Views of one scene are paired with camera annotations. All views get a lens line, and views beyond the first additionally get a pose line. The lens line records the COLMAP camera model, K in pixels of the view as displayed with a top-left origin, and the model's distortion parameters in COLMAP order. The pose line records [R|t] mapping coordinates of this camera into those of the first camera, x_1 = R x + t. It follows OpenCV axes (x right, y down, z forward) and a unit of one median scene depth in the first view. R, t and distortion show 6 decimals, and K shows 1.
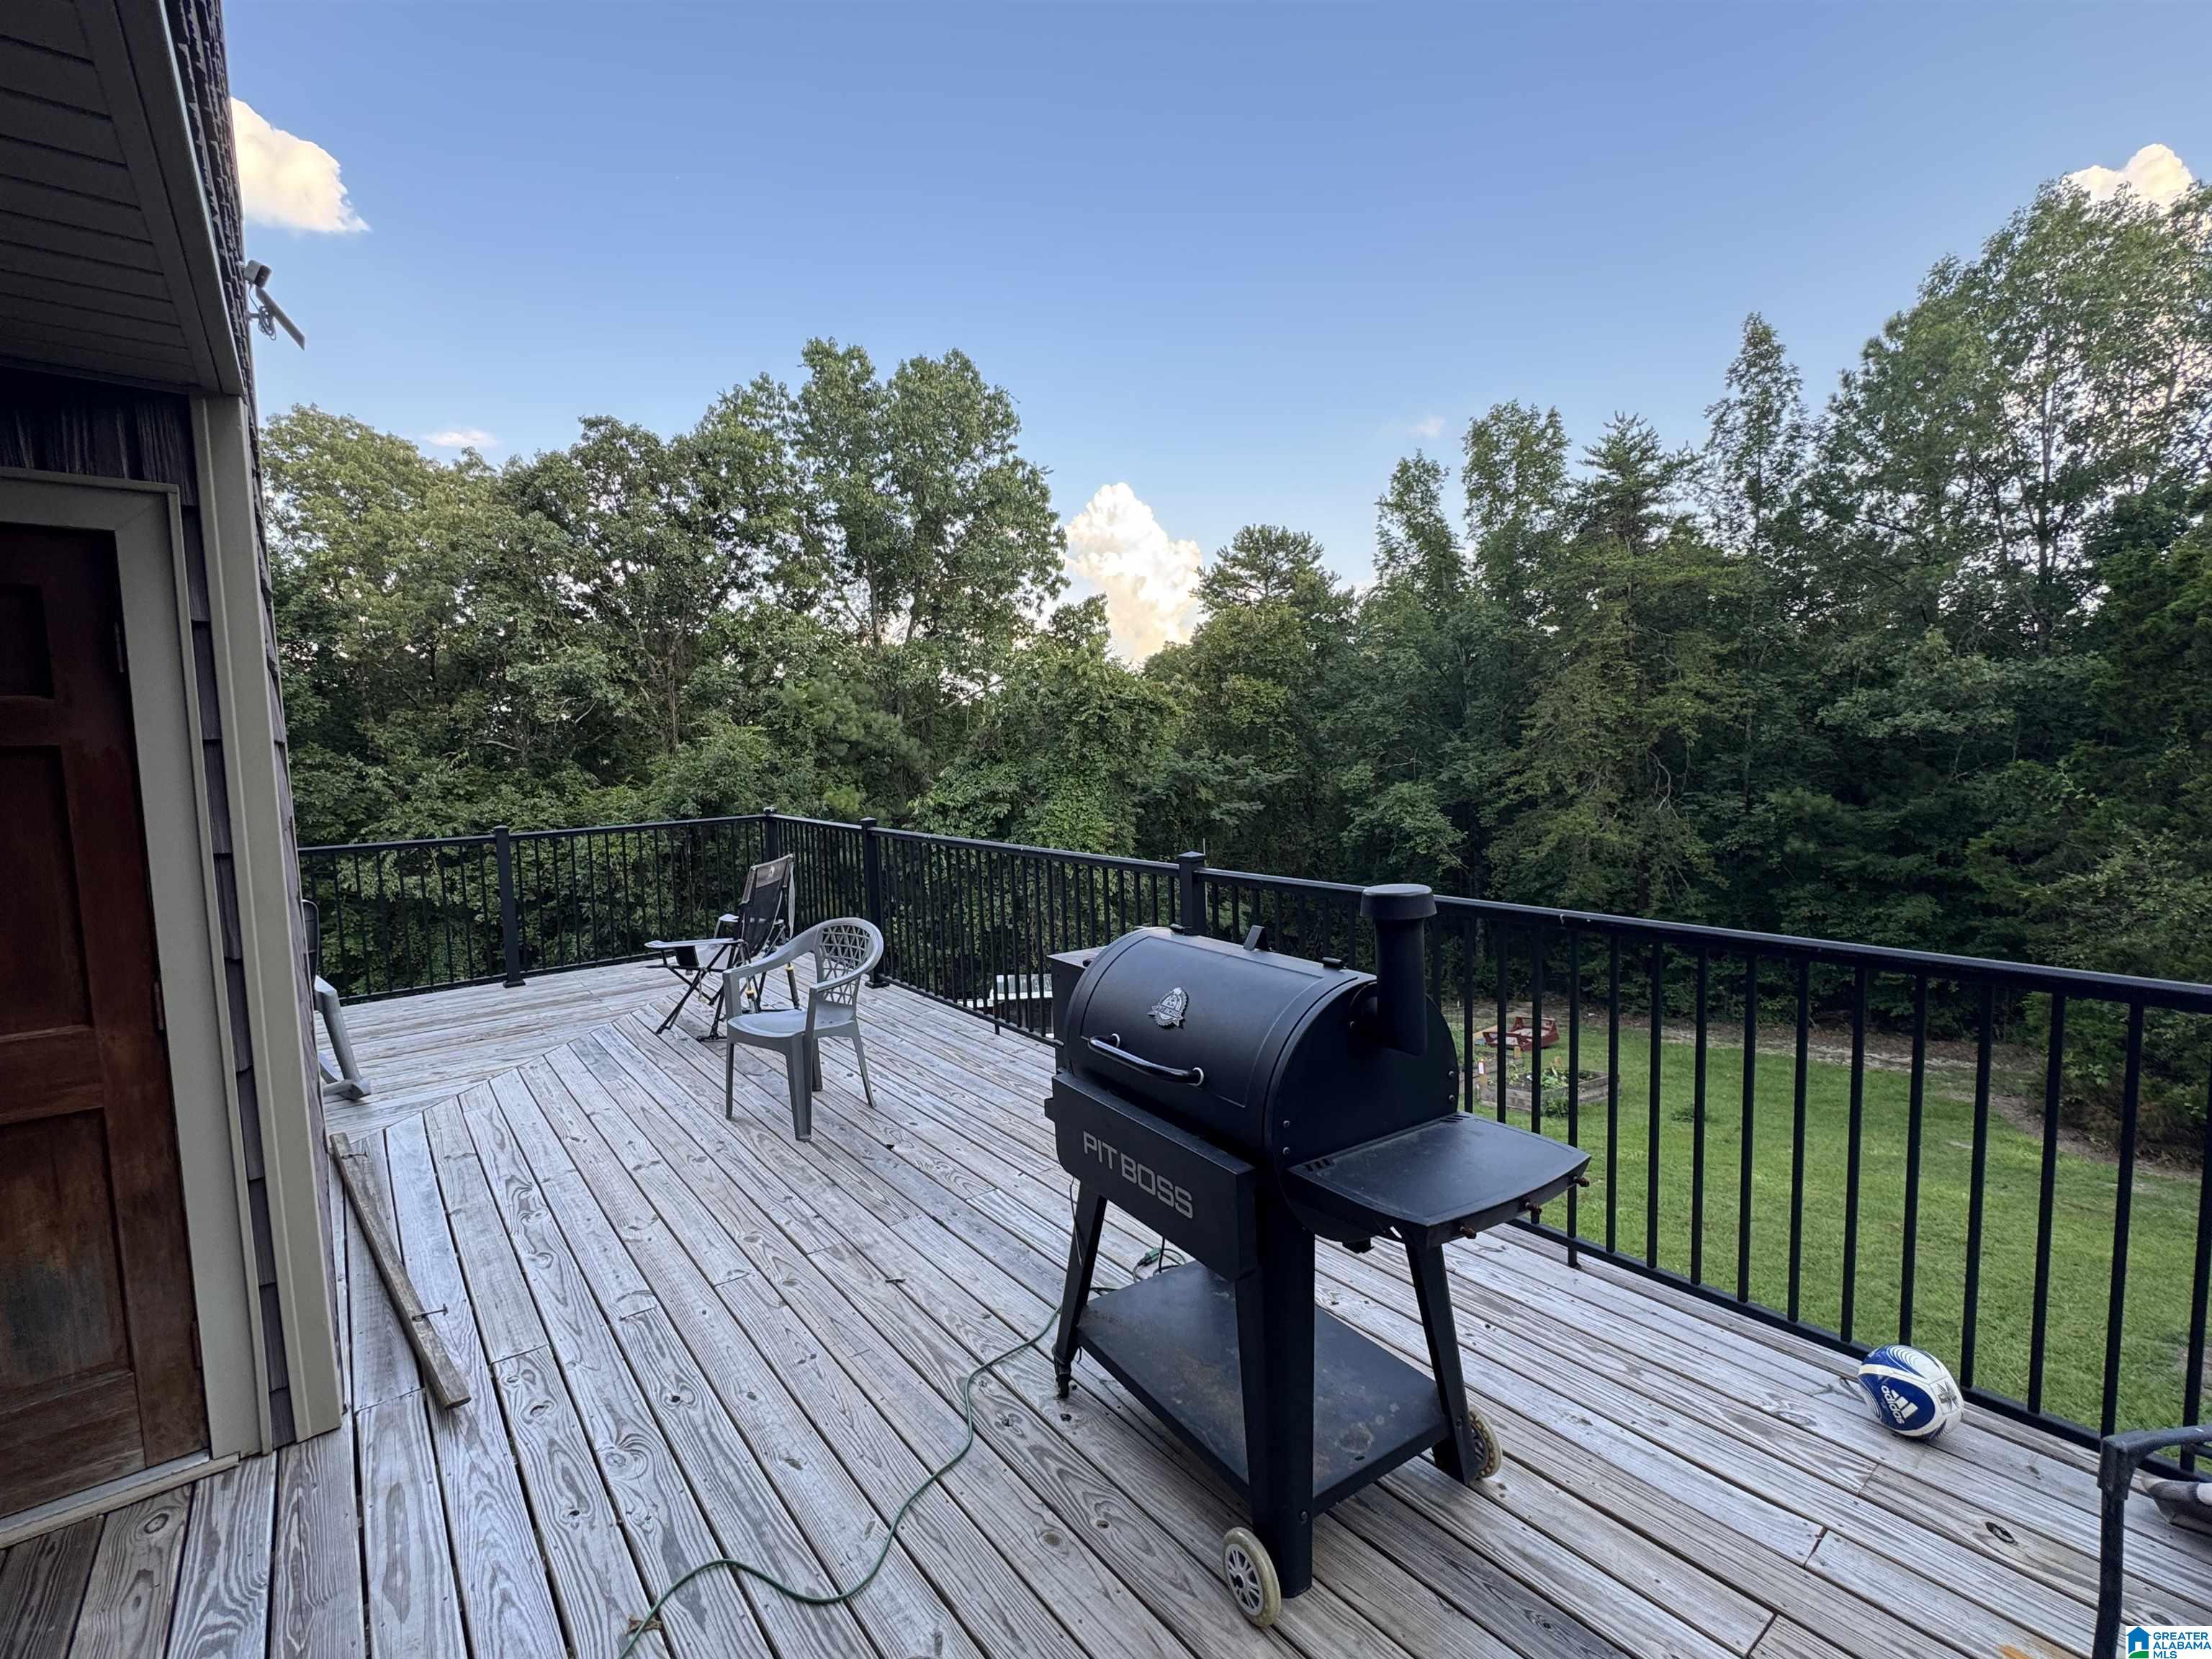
lens RADIAL K [[994.5, 0, 1106.4], [0, 994.5, 833.0], [0, 0, 1]] dist [-0.002540, -0.000825]
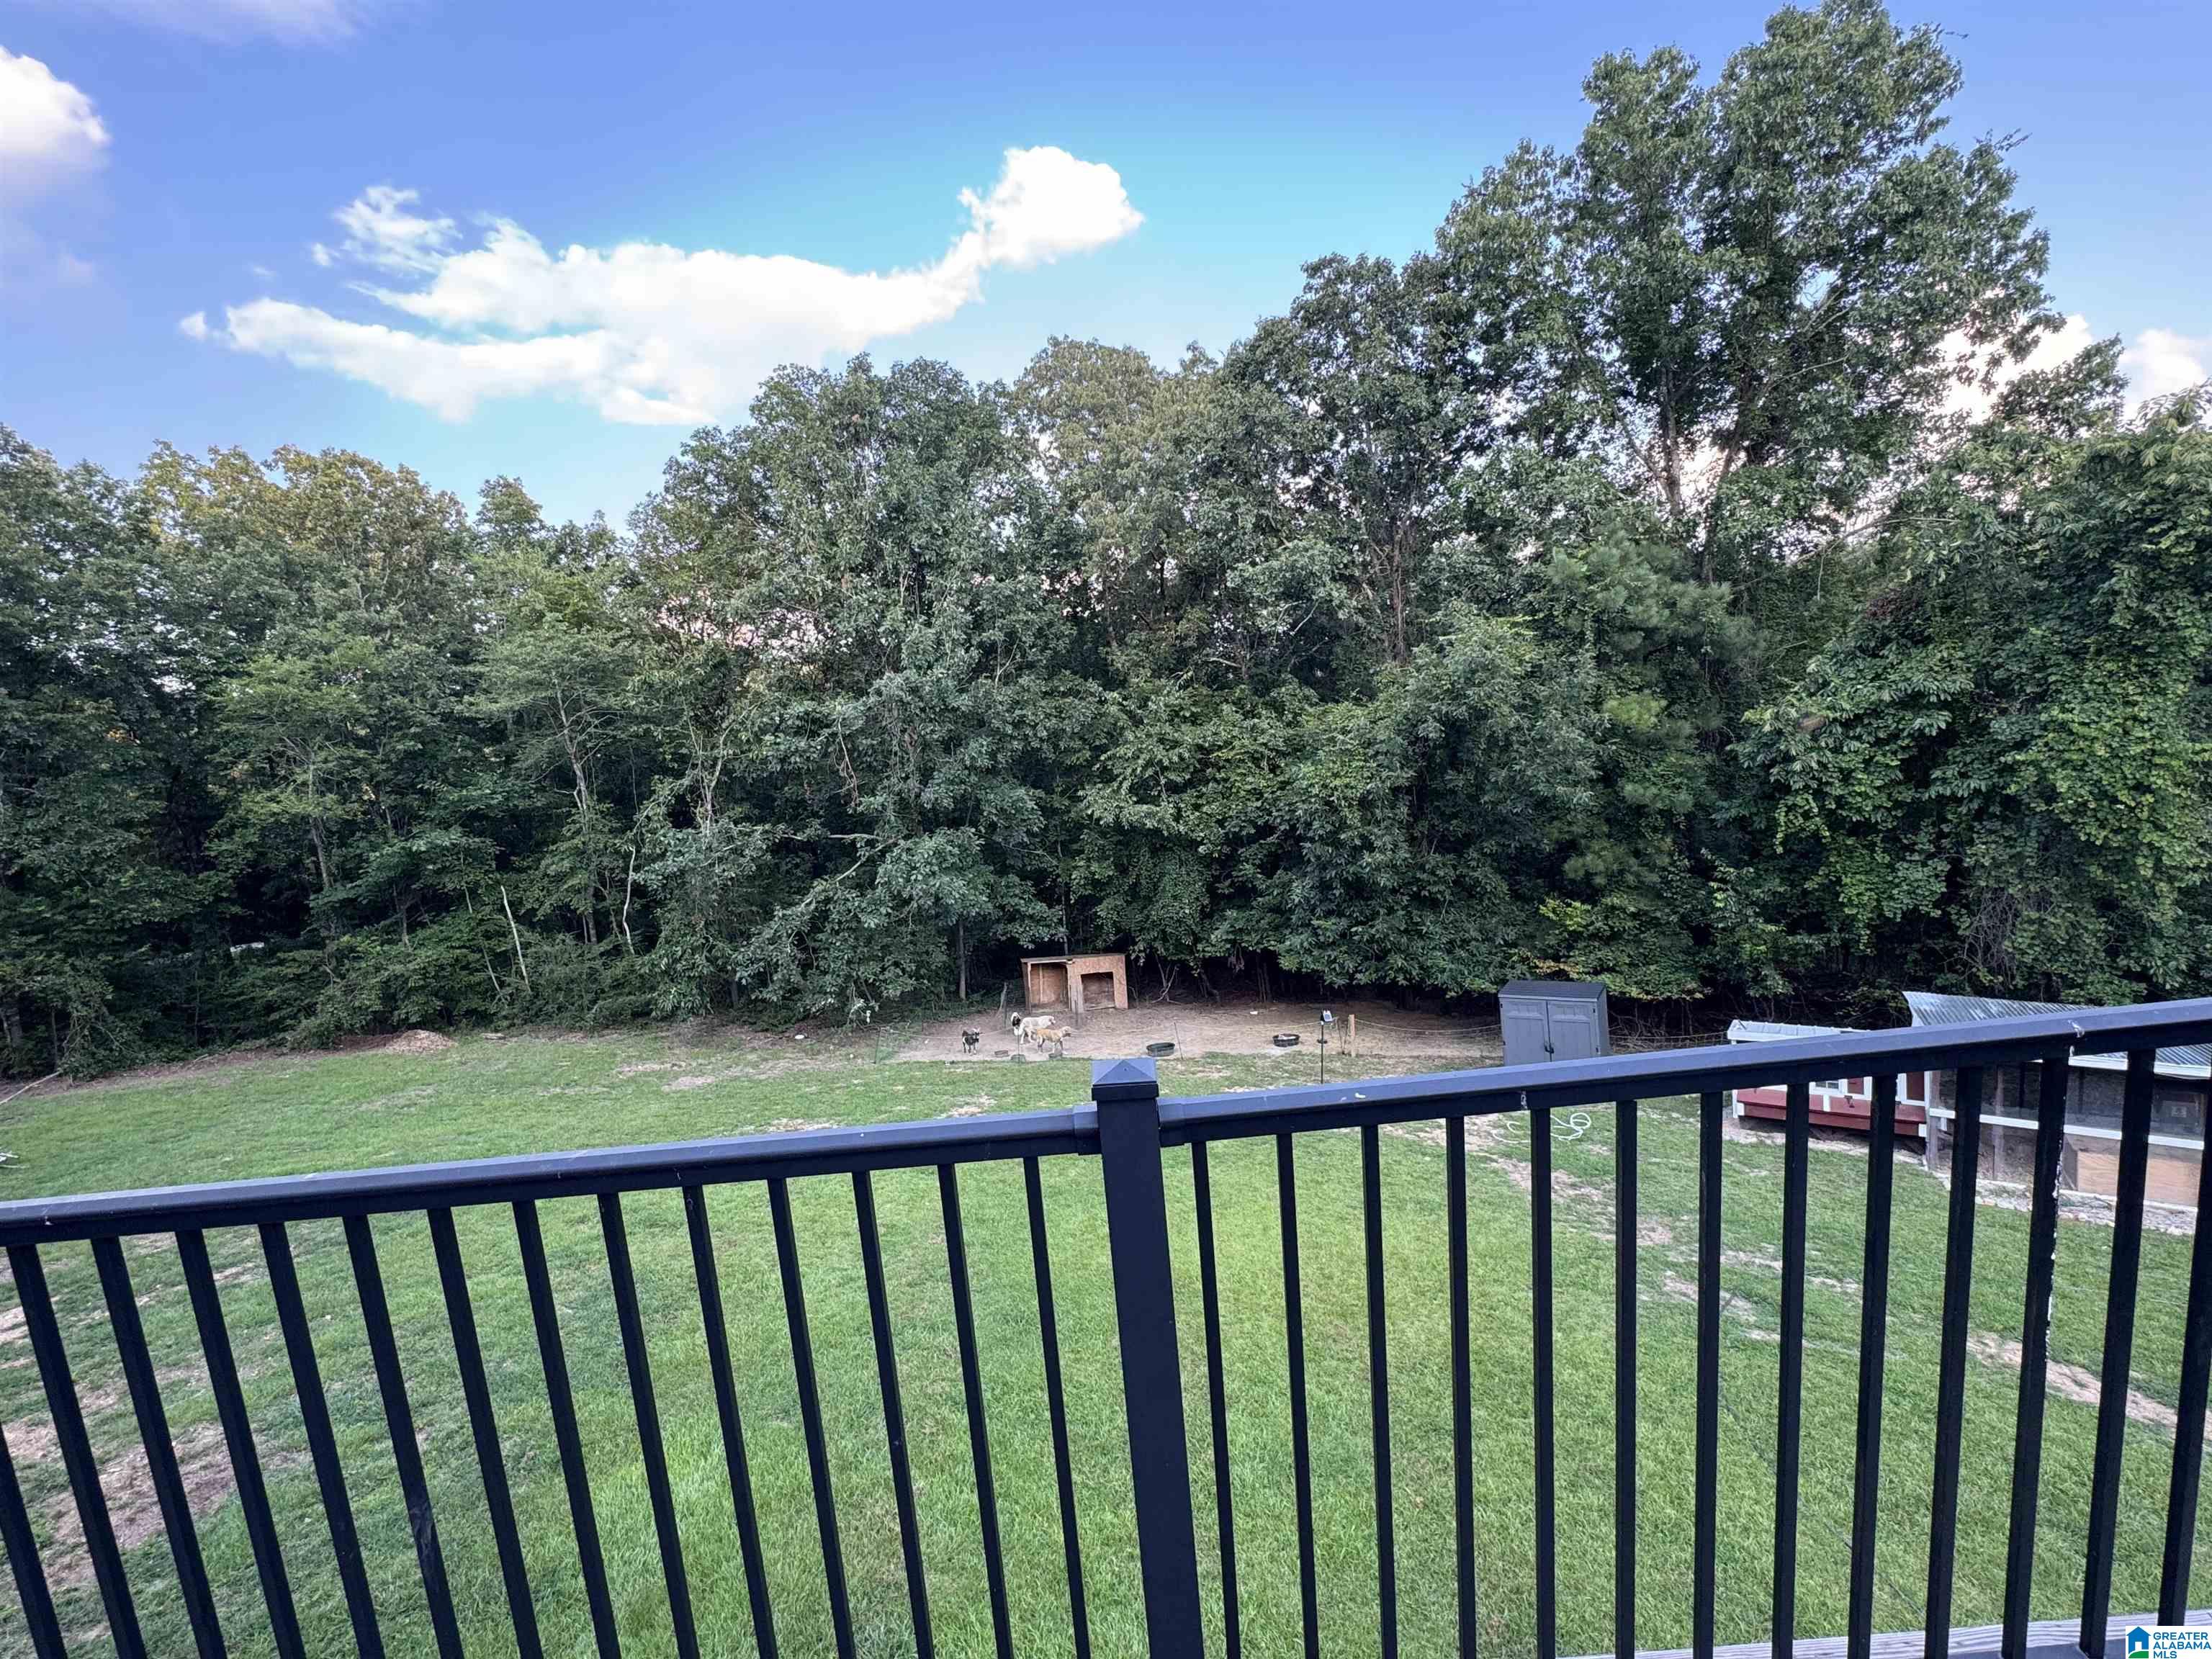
lens RADIAL K [[994.5, 0, 1106.4], [0, 994.5, 833.0], [0, 0, 1]] dist [-0.002540, -0.000825]
pose [[0.784924, 0.047967, -0.617733, -0.116645], [0.011446, 0.995706, 0.091861, -0.016279], [0.619486, -0.079174, 0.781004, 0.200192]]
